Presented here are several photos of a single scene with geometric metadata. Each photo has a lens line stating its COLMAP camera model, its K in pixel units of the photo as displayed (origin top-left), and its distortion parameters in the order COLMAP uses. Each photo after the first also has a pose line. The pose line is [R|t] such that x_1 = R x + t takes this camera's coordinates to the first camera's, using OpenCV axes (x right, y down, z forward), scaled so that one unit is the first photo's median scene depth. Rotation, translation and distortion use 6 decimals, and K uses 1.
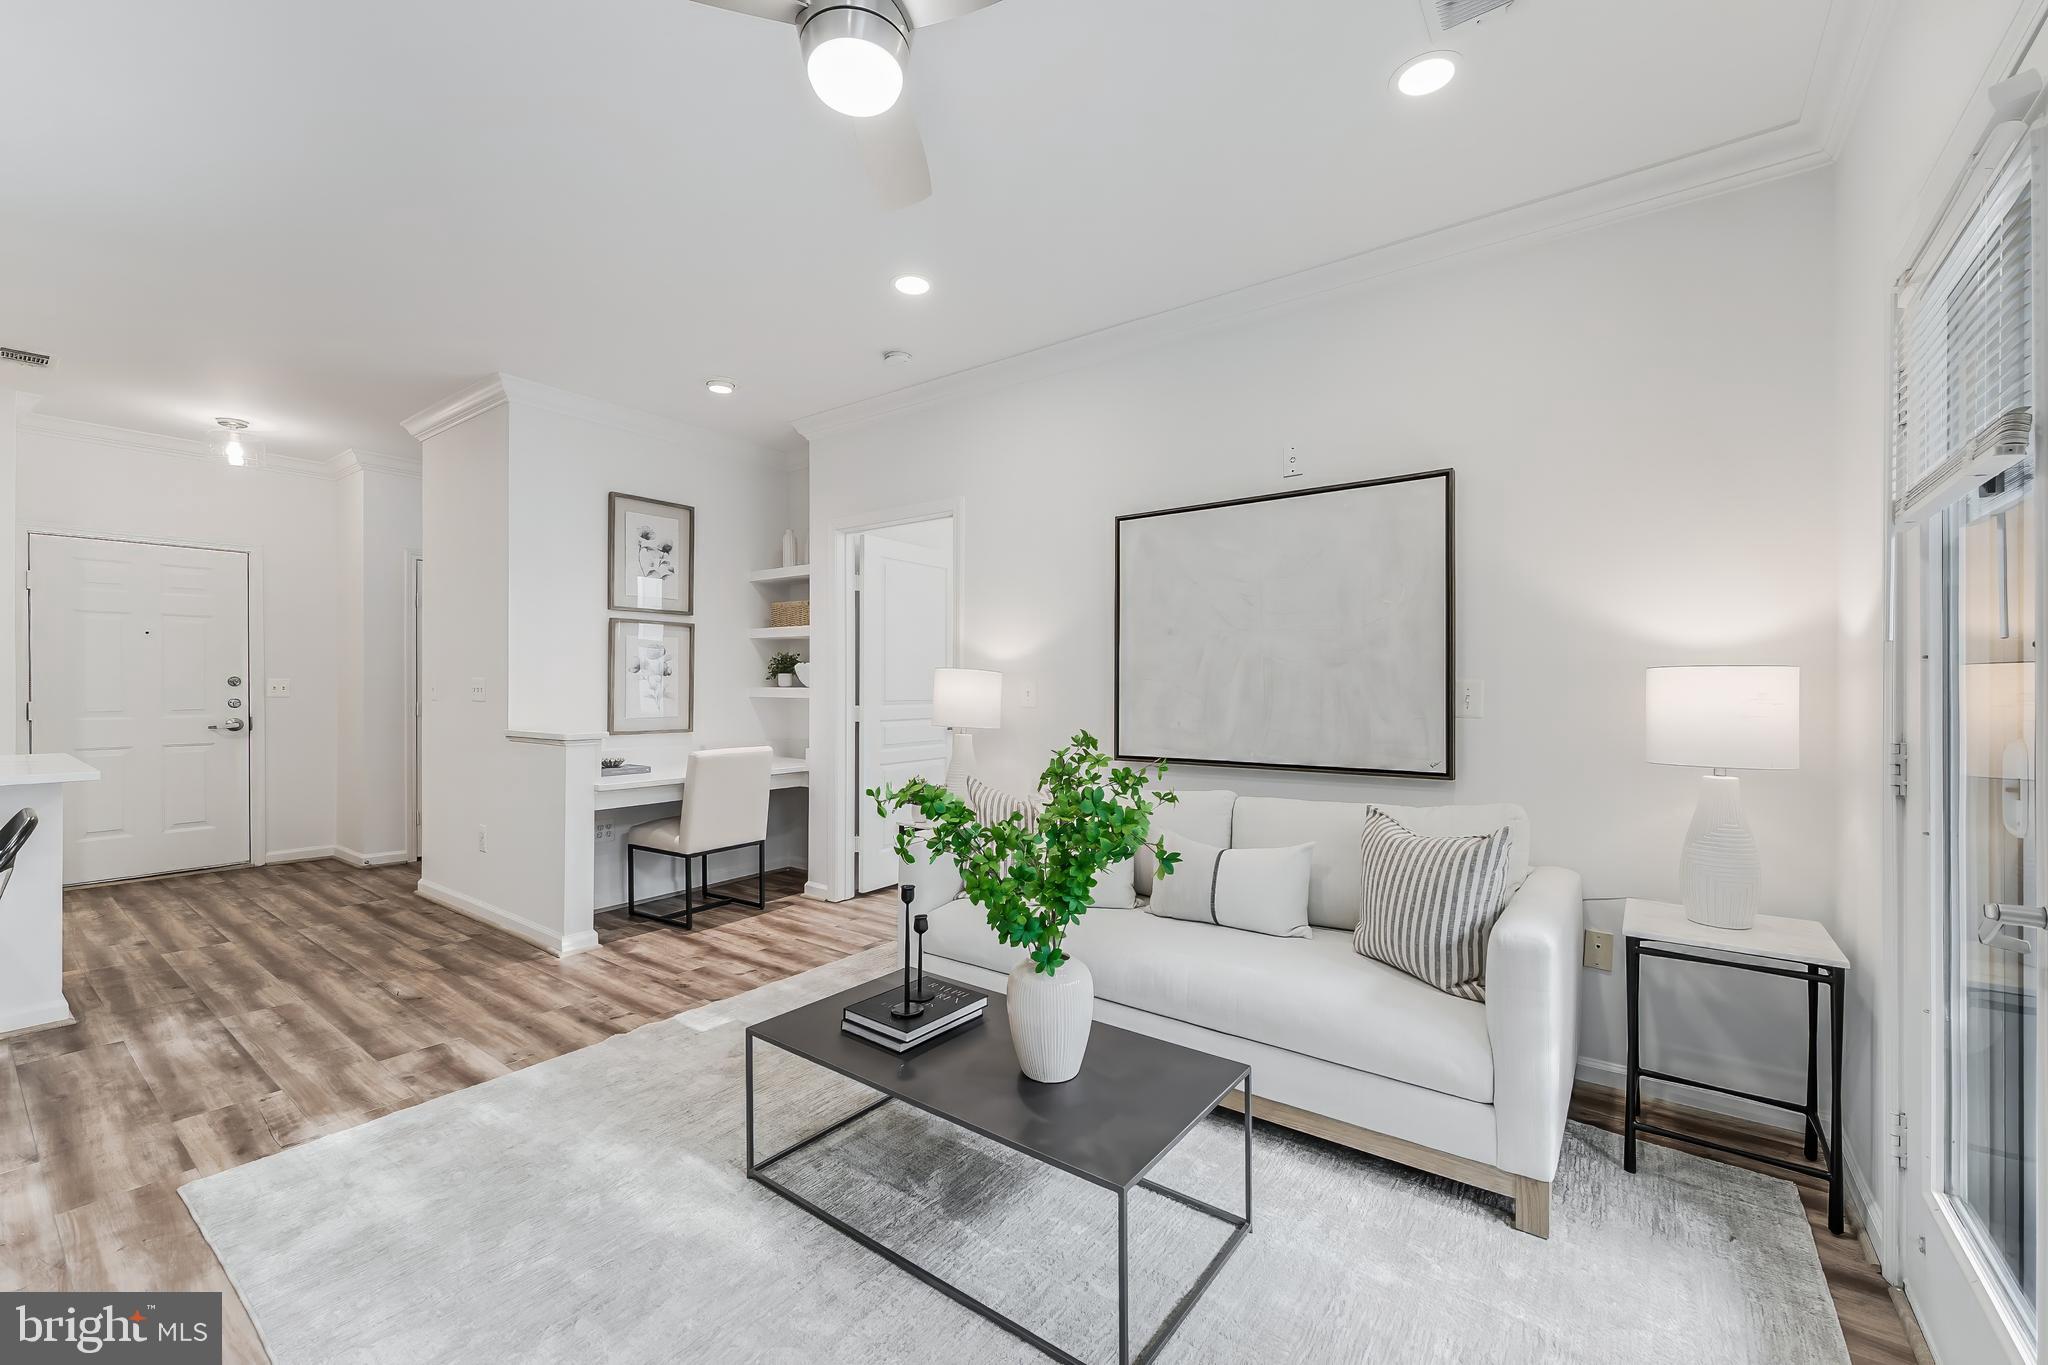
lens RADIAL K [[832.9, 0, 1041.2], [0, 832.9, 681.9], [0, 0, 1]] dist [-0.004315, 0.000201]
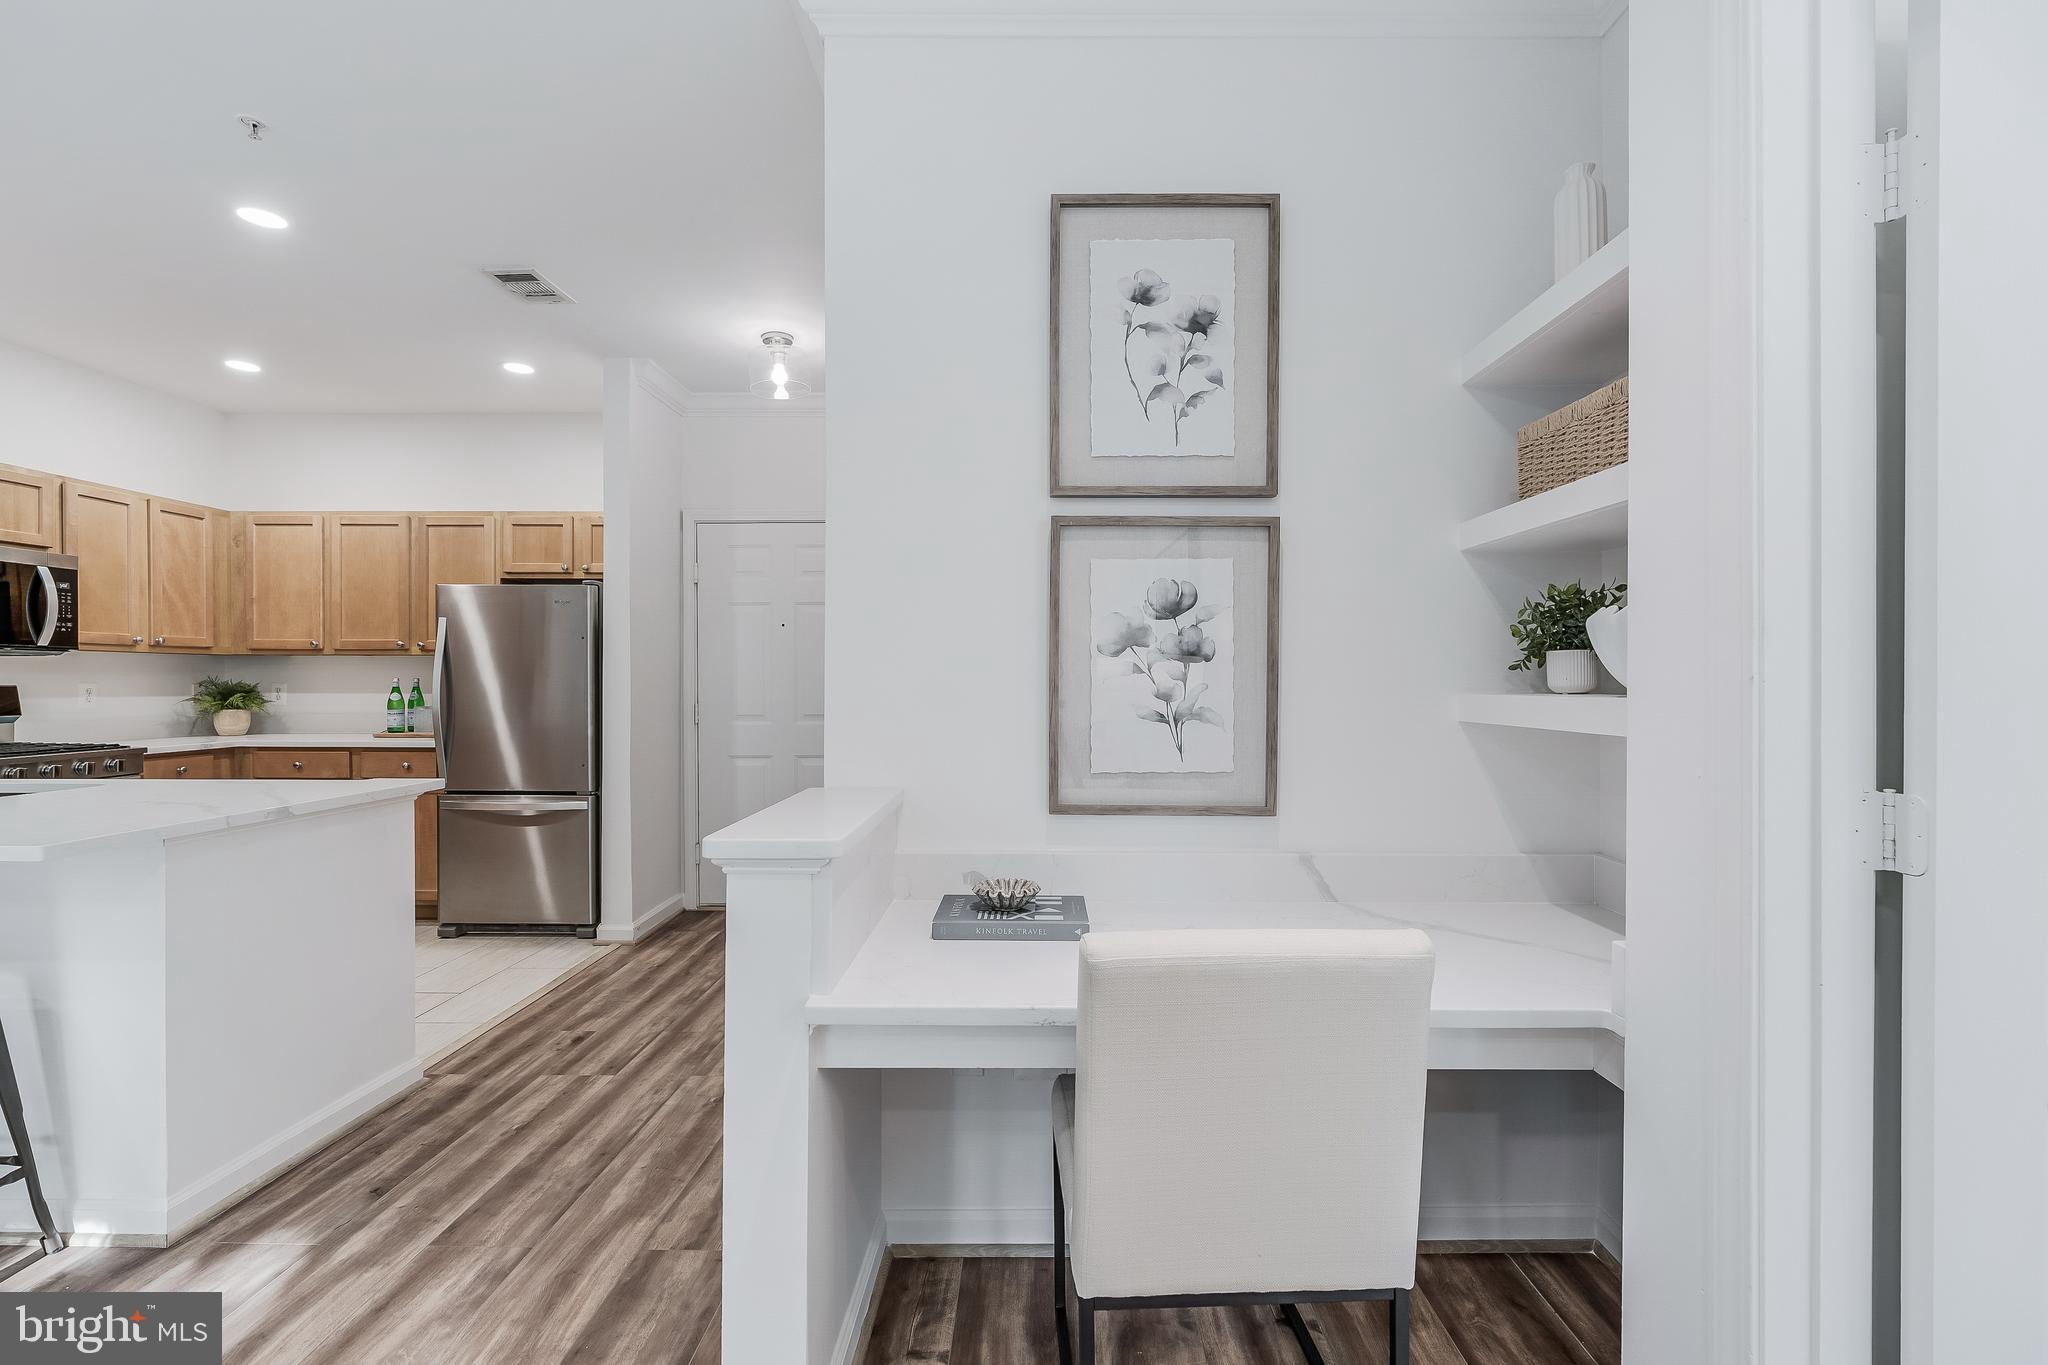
lens RADIAL K [[923.4, 0, 1019.3], [0, 923.4, 686.3], [0, 0, 1]] dist [0.004424, 0.000743]
pose [[0.581525, 0.002462, -0.813525, -0.159795], [0.003139, 0.999981, 0.005270, 0.001174], [0.813523, -0.005619, 0.581506, 0.694071]]
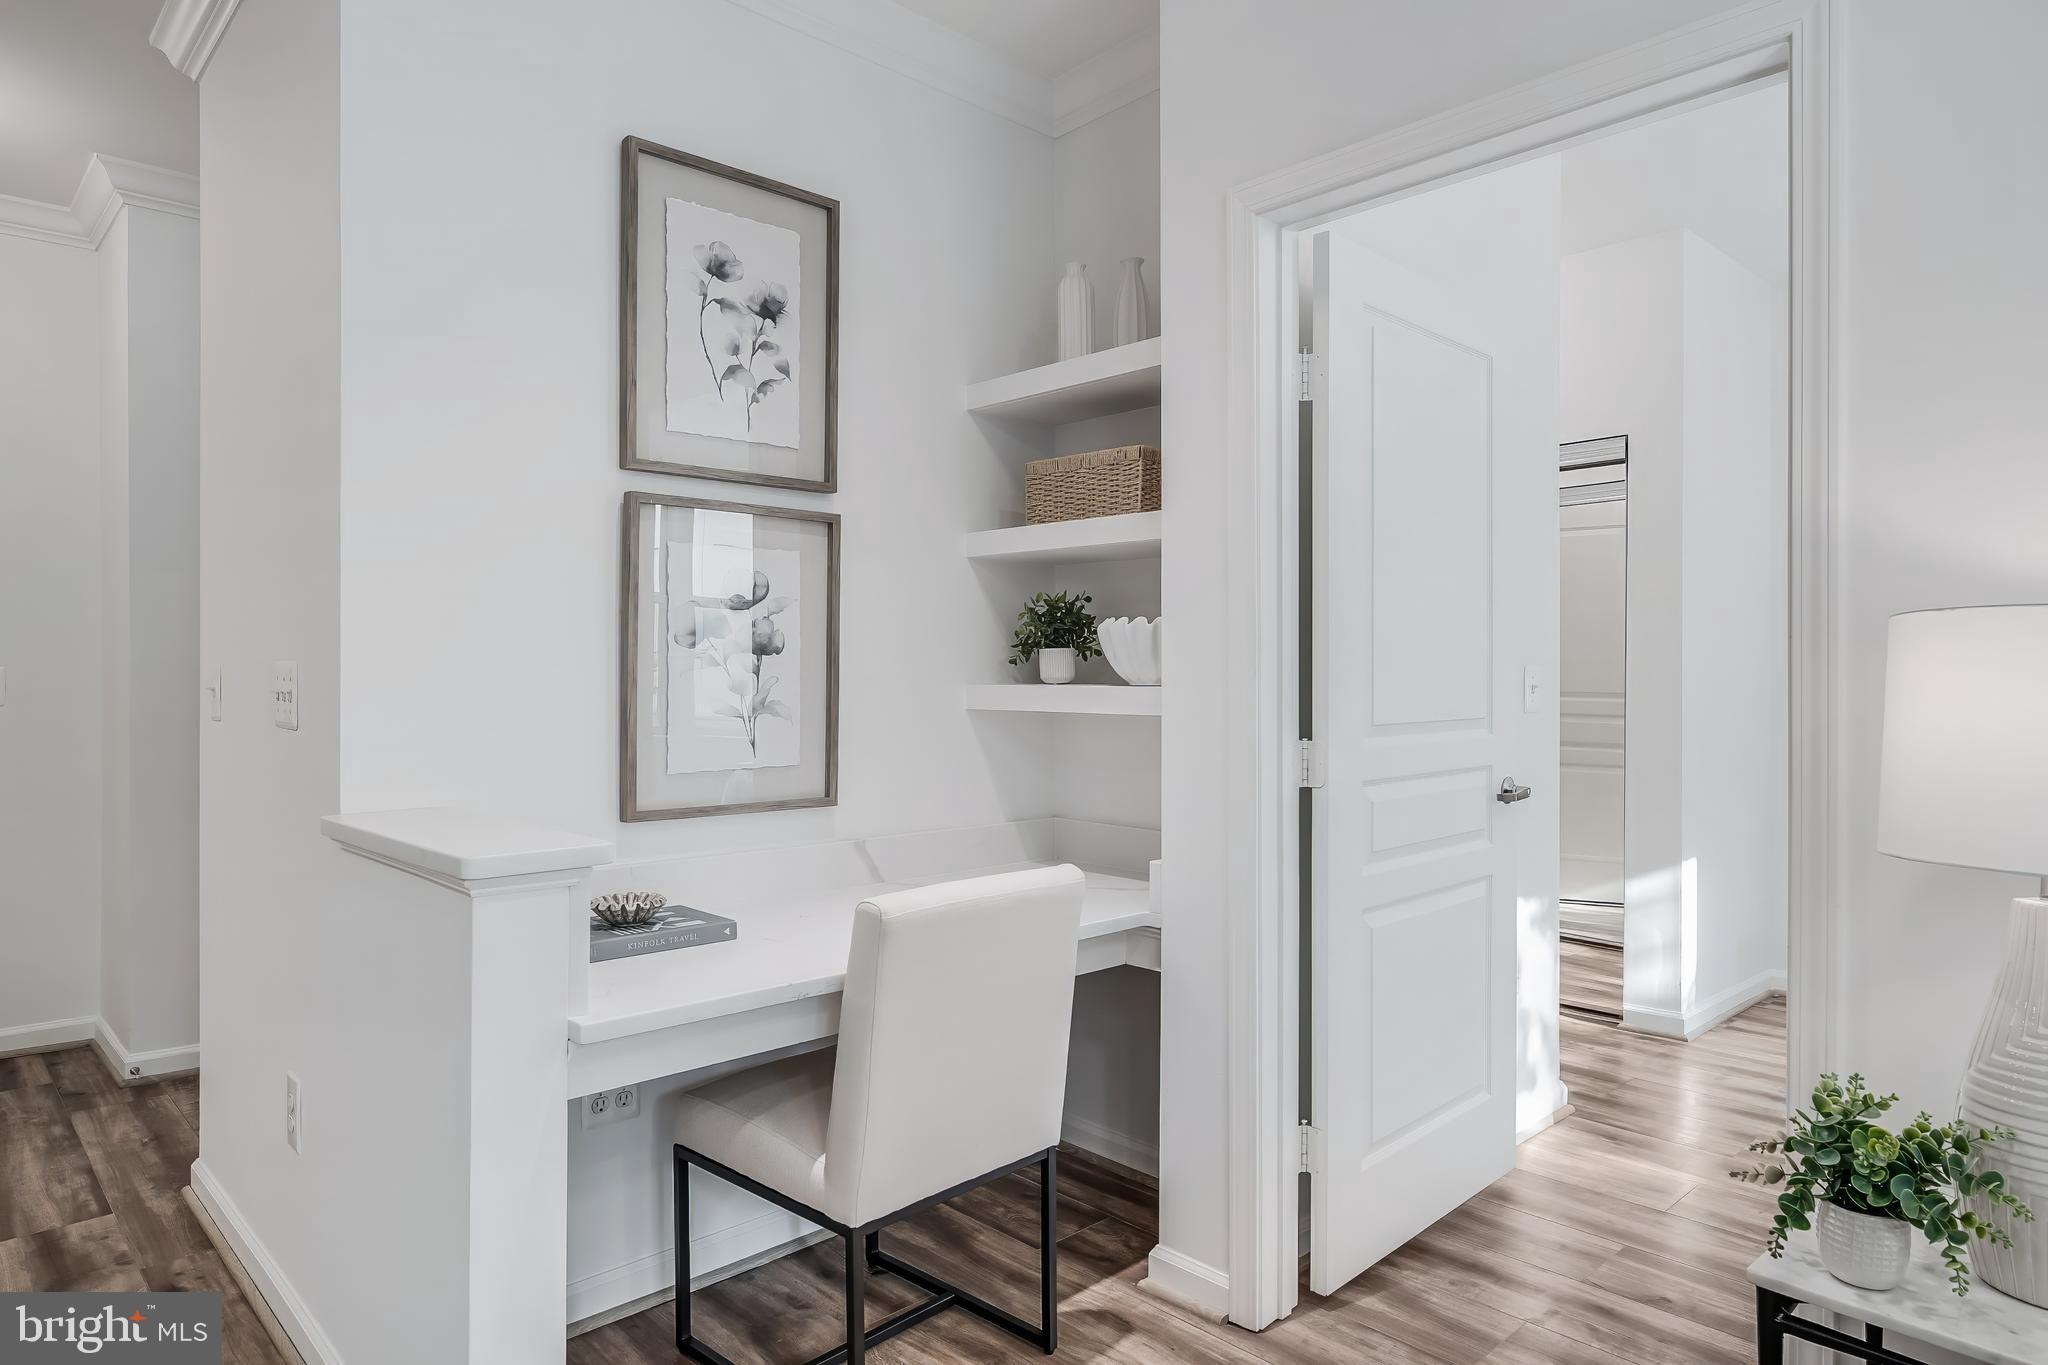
lens RADIAL K [[1258.9, 0, 1038.4], [0, 1258.9, 670.8], [0, 0, 1]] dist [0.000032, -0.004945]
pose [[0.984696, -0.001359, -0.174275, -0.237646], [0.001627, 0.999998, 0.001397, -0.000692], [0.174272, -0.001659, 0.984696, 0.474209]]
